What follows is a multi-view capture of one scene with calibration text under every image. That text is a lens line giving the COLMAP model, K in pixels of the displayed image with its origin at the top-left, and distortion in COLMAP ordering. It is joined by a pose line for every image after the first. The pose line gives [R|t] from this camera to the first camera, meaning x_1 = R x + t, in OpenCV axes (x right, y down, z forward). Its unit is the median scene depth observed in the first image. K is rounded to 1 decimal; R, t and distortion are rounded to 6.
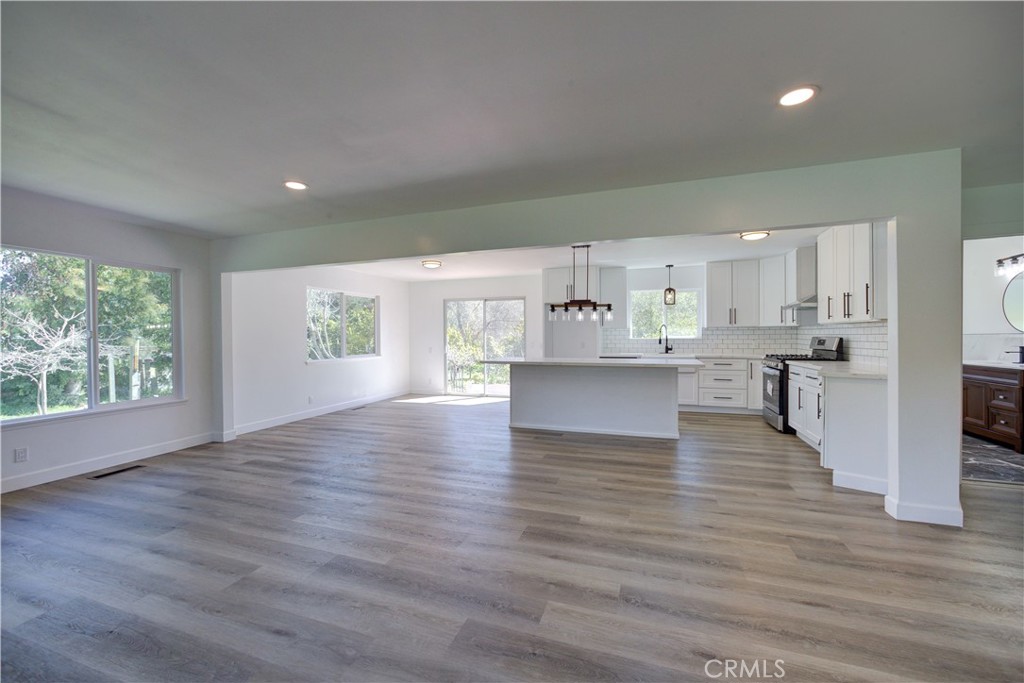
lens RADIAL K [[405.5, 0, 512.1], [0, 405.5, 339.4], [0, 0, 1]] dist [-0.018934, 0.007262]
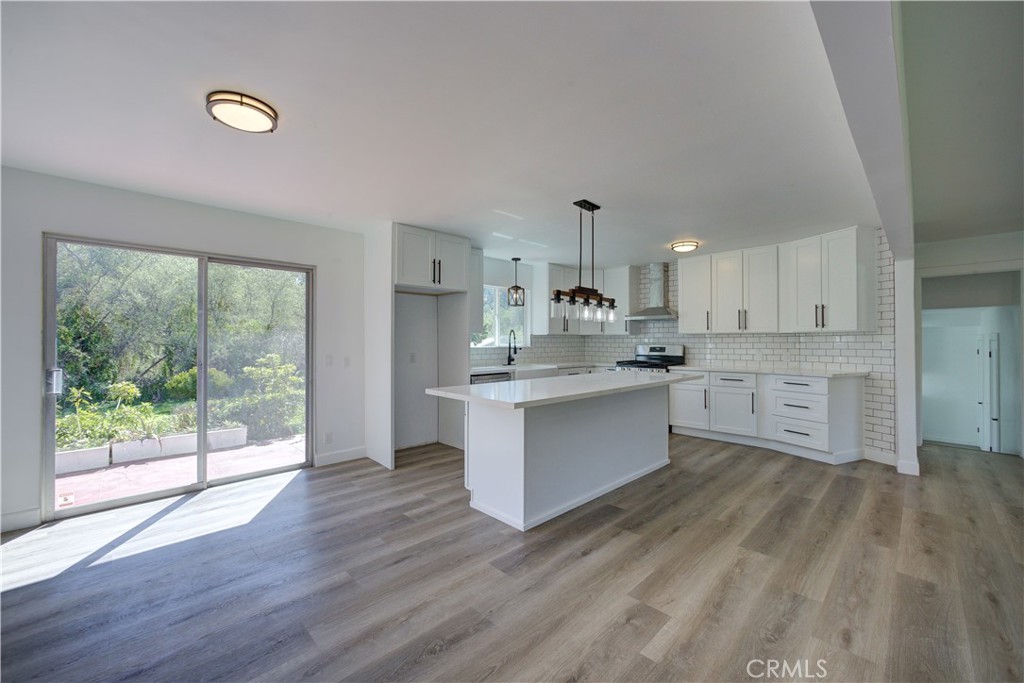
lens RADIAL K [[405.5, 0, 513.1], [0, 405.5, 337.5], [0, 0, 1]] dist [-0.018934, 0.007262]
pose [[0.440528, 0.015086, 0.897612, -0.464340], [0.006543, 0.999778, -0.020015, -0.006511], [-0.897715, 0.014690, 0.440331, 0.830787]]
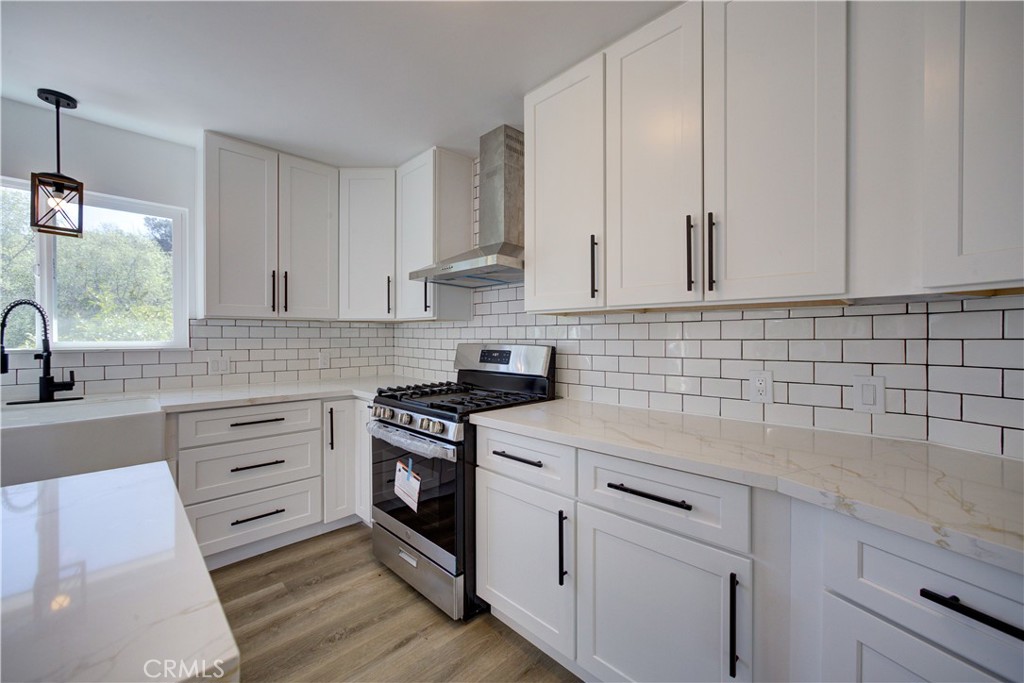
lens RADIAL K [[405.5, 0, 511.4], [0, 405.5, 339.4], [0, 0, 1]] dist [-0.018934, 0.007262]
pose [[0.436542, 0.000945, 0.899683, 0.355390], [0.004880, 0.999982, -0.003418, -0.009752], [-0.899671, 0.005883, 0.436530, 0.759620]]
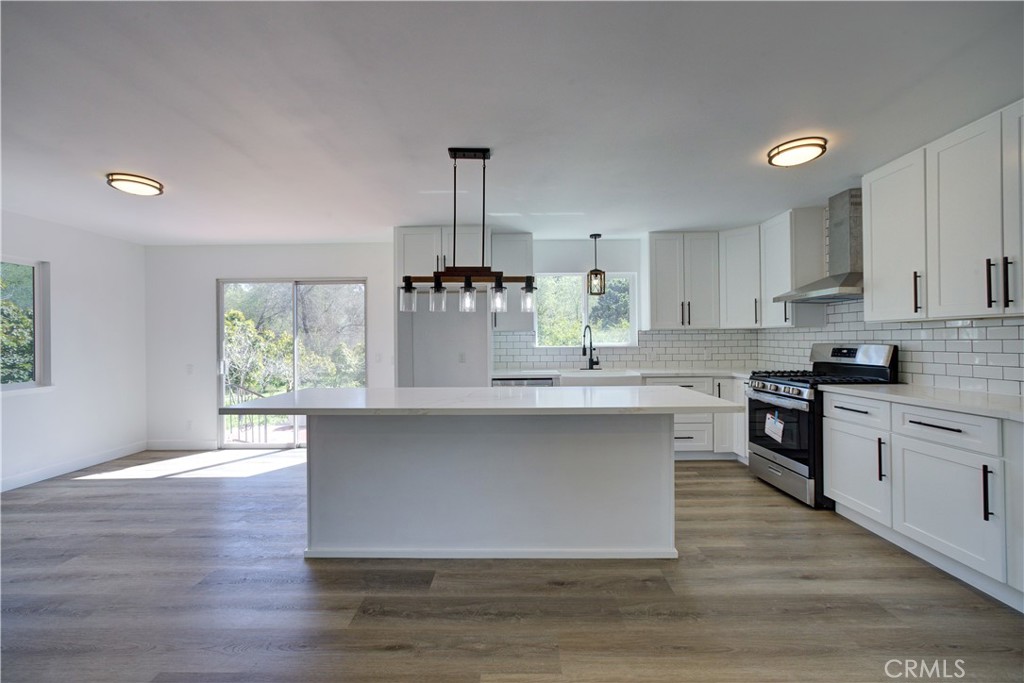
lens RADIAL K [[405.5, 0, 514.4], [0, 405.5, 339.7], [0, 0, 1]] dist [-0.018934, 0.007262]
pose [[0.946367, -0.001303, 0.323090, 0.068476], [0.006076, 0.999887, -0.013764, -0.006956], [-0.323035, 0.014989, 0.946268, 0.548923]]
